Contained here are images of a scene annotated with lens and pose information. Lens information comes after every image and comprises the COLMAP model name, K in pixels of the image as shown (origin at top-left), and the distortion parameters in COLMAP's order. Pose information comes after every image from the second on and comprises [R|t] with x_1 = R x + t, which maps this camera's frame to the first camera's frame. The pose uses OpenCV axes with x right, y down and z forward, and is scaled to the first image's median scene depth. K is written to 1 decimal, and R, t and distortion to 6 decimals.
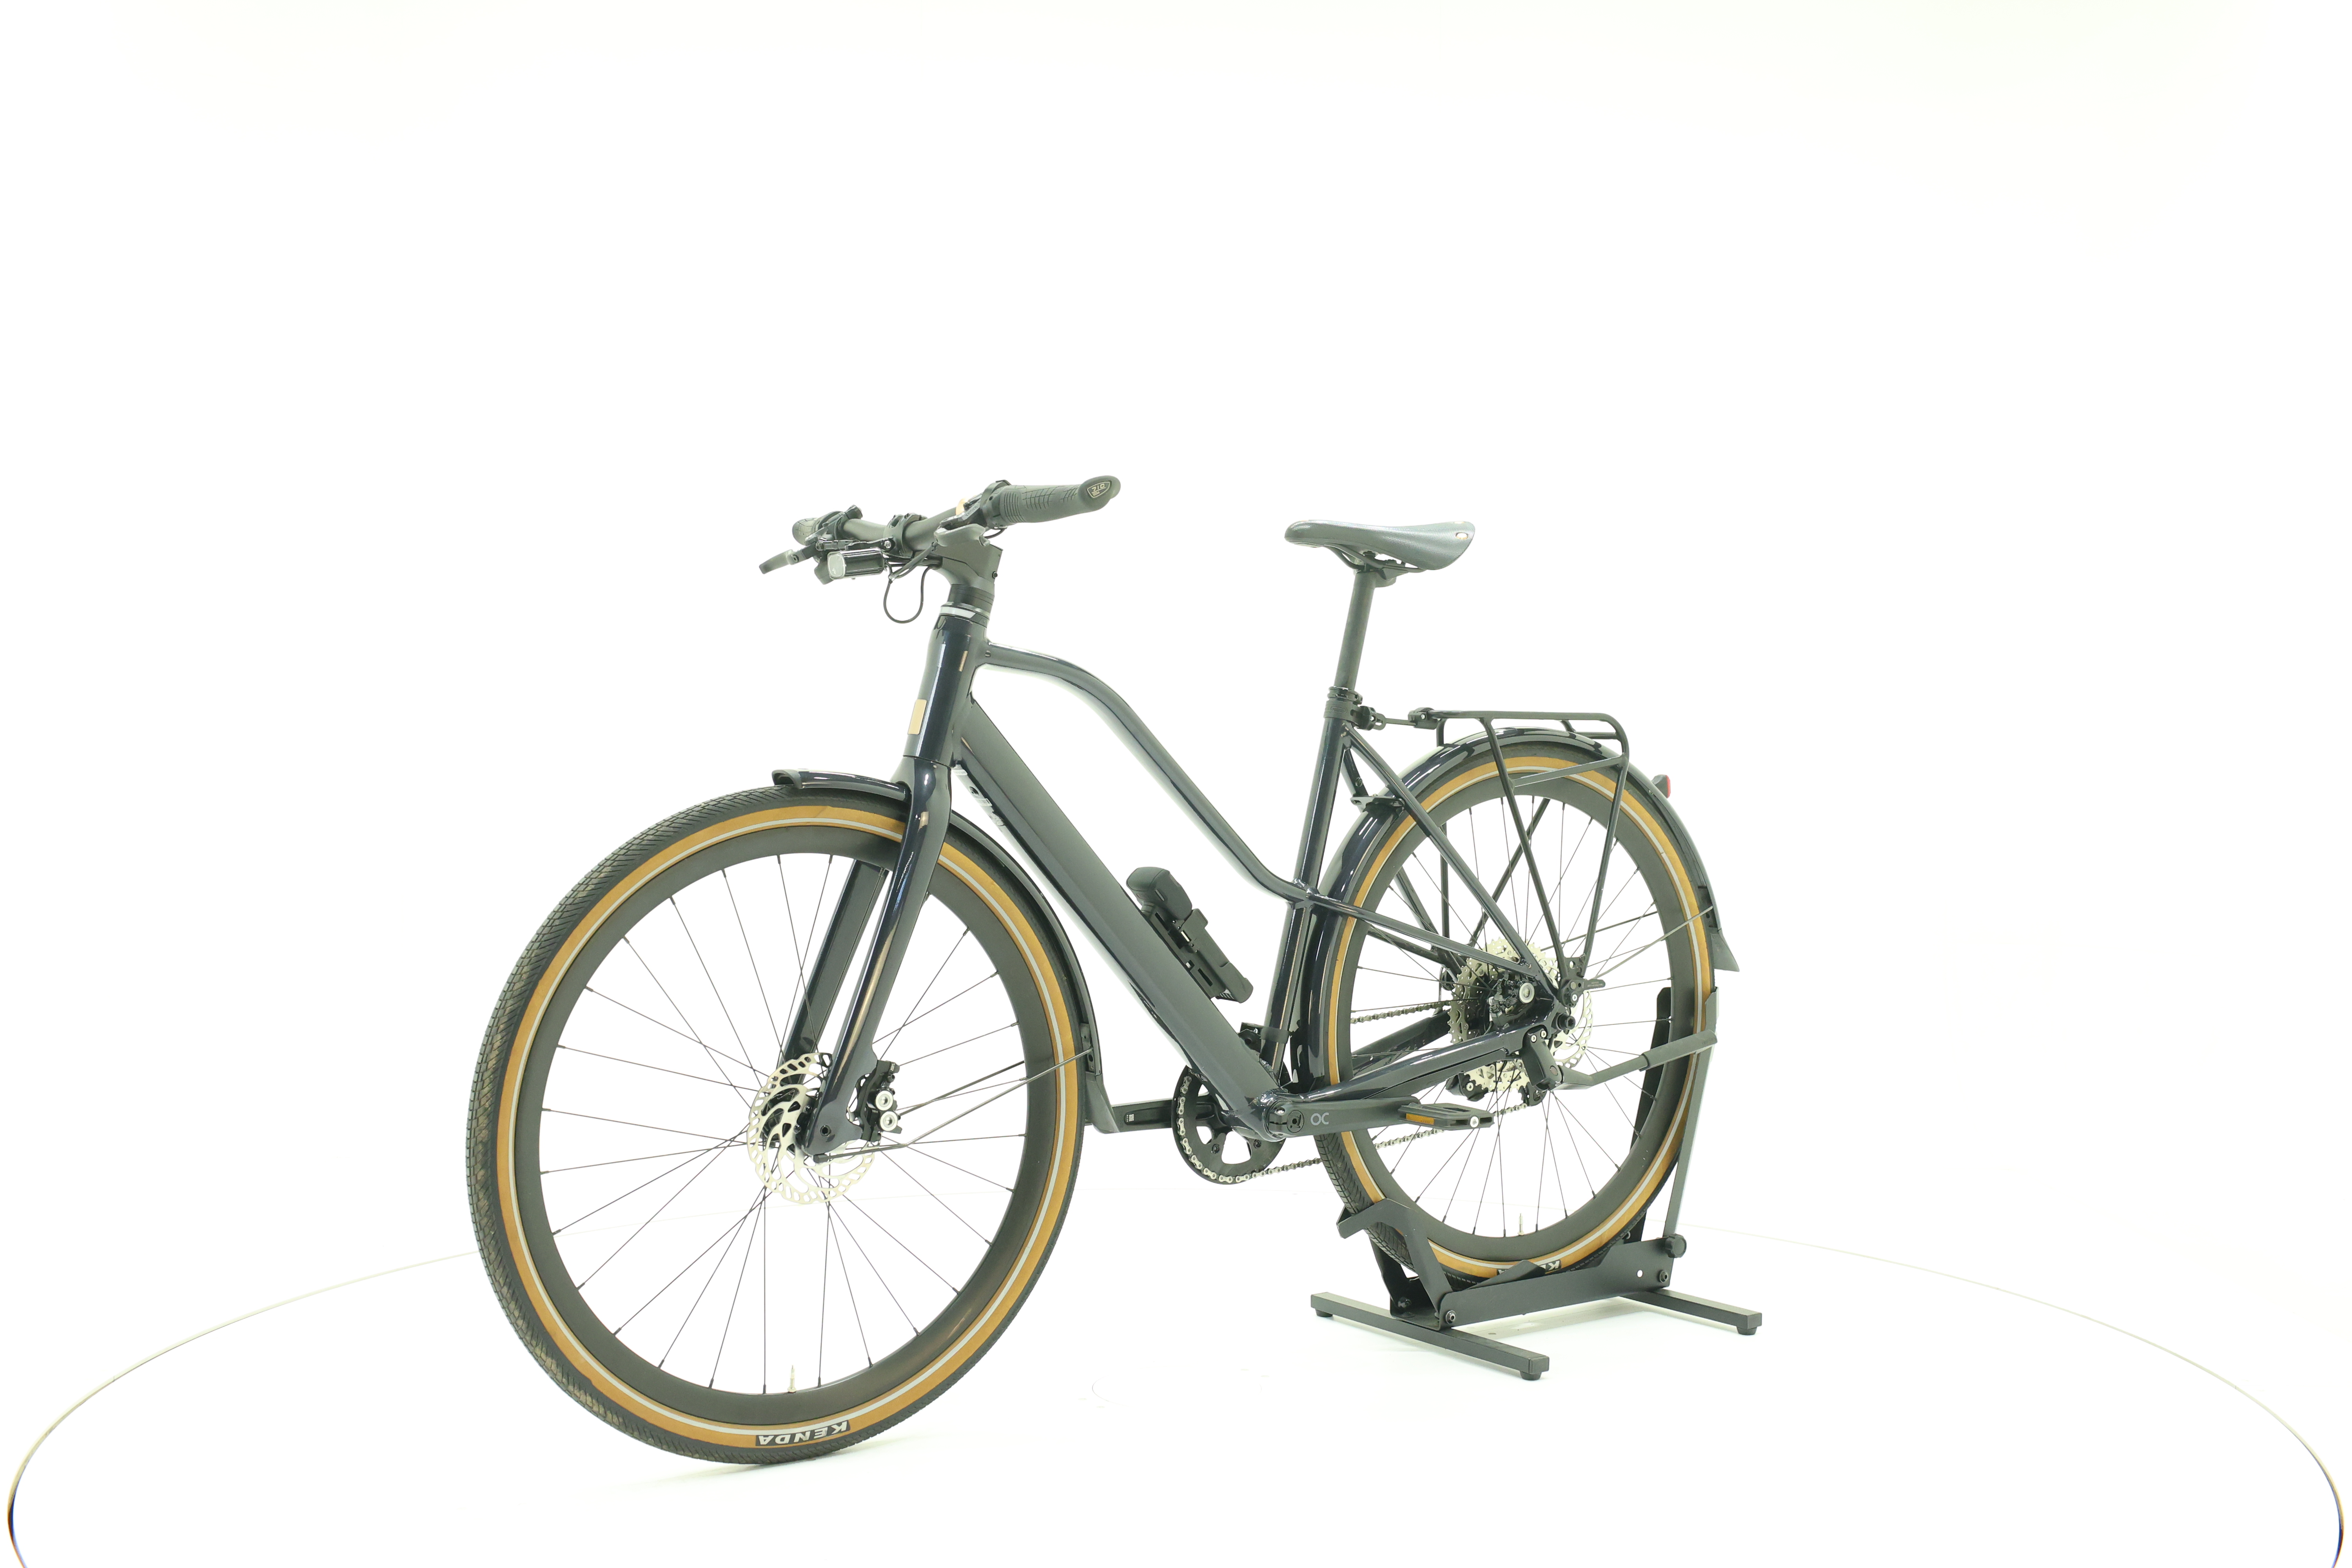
lens RADIAL K [[2517.8, 0, 1179.2], [0, 2517.8, 782.5], [0, 0, 1]] dist [0.004708, 0.000000]
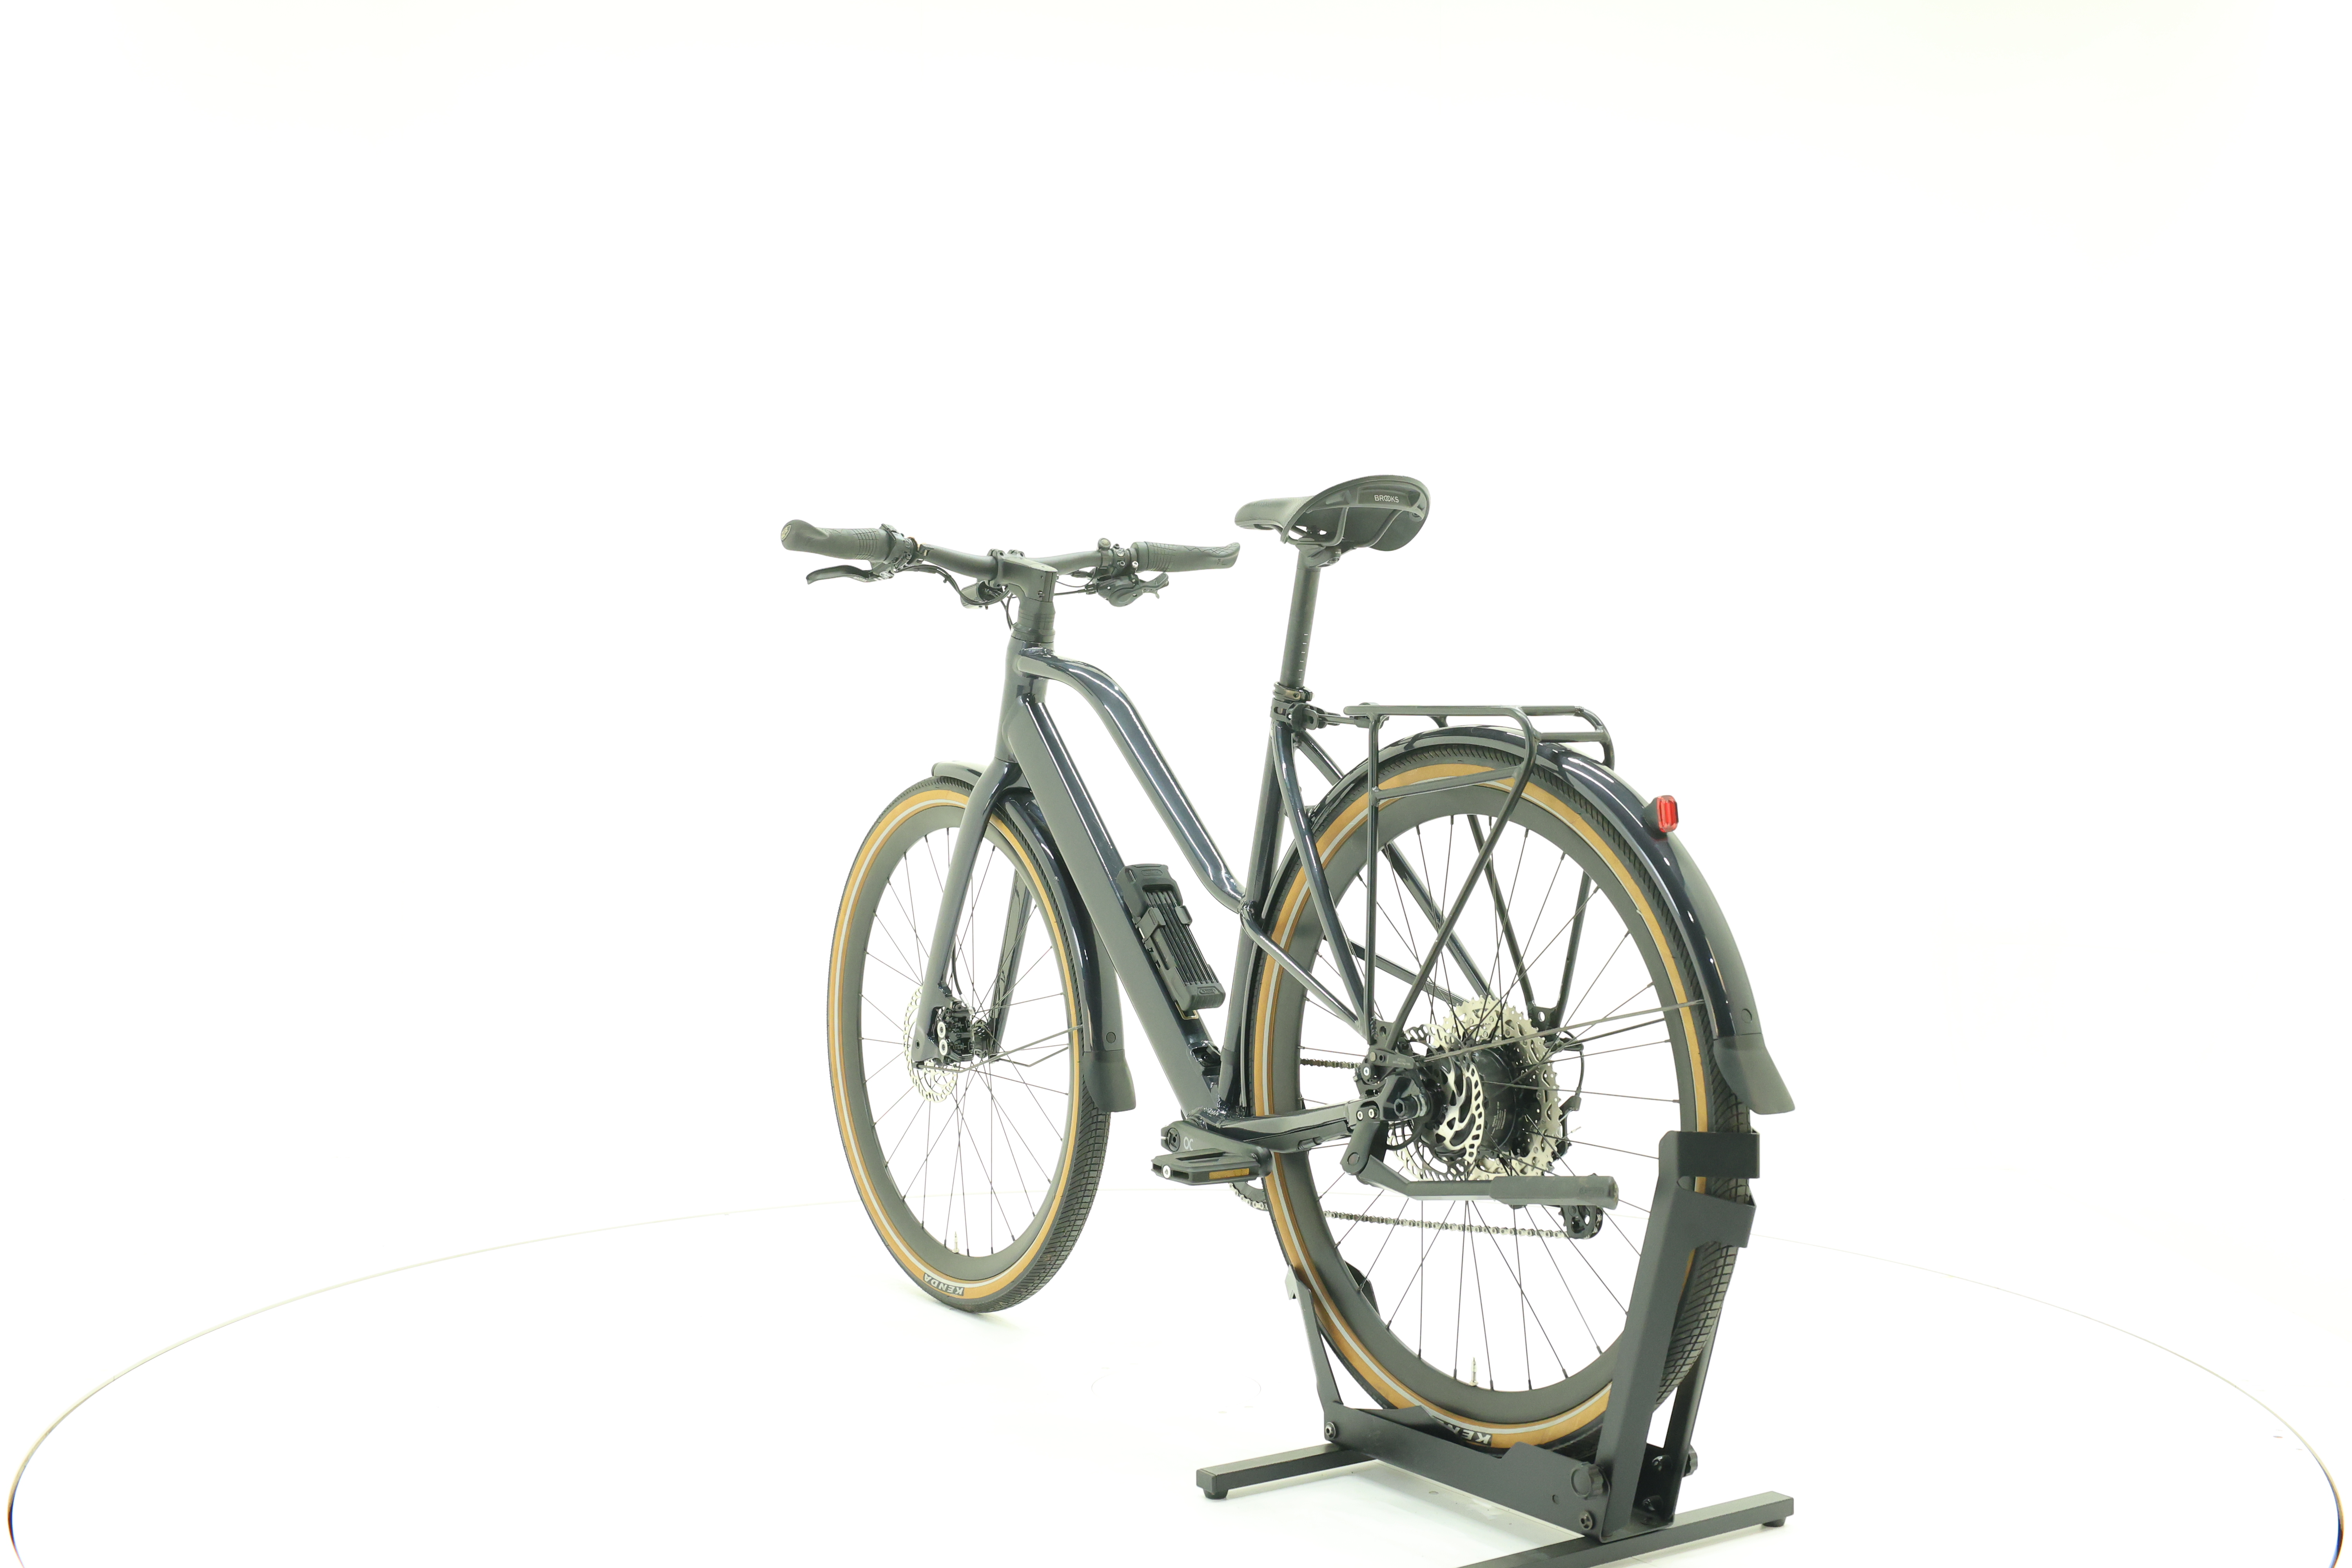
lens RADIAL K [[2517.8, 0, 1190.4], [0, 2517.8, 783.4], [0, 0, 1]] dist [0.004708, 0.000000]
pose [[-0.013624, 0.015781, -0.999783, 0.985976], [-0.025308, 0.999550, 0.016123, -0.015756], [0.999587, 0.025522, -0.013219, 1.003367]]
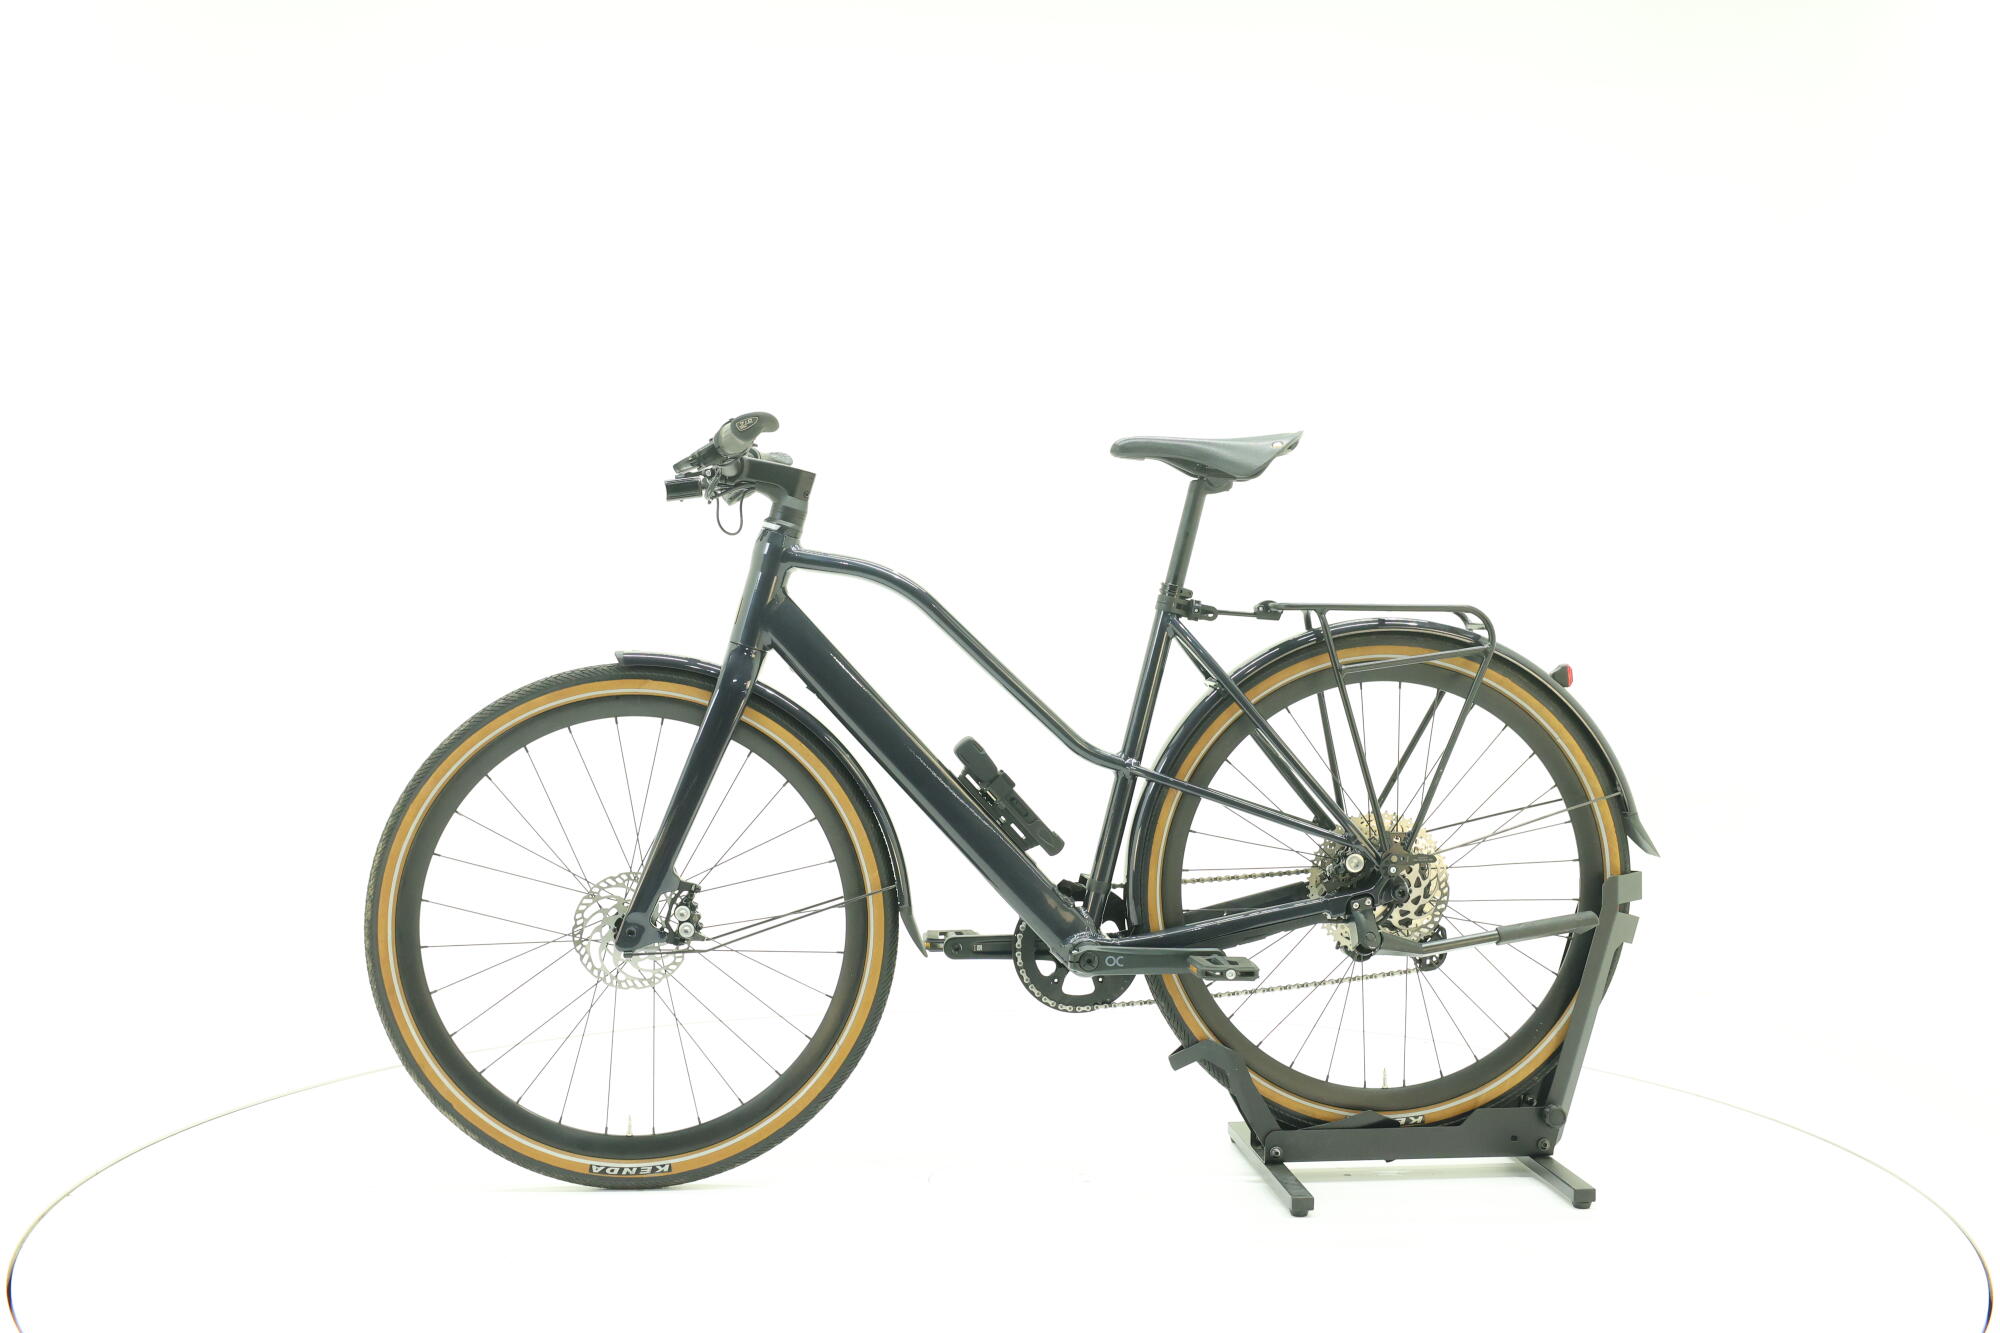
lens RADIAL K [[2141.0, 0, 1011.2], [0, 2141.0, 667.2], [0, 0, 1]] dist [0.004708, 0.000000]
pose [[0.865652, 0.010352, -0.500539, 0.497104], [-0.011354, 0.999935, 0.001045, -0.000205], [0.500517, 0.004779, 0.865713, 0.134060]]
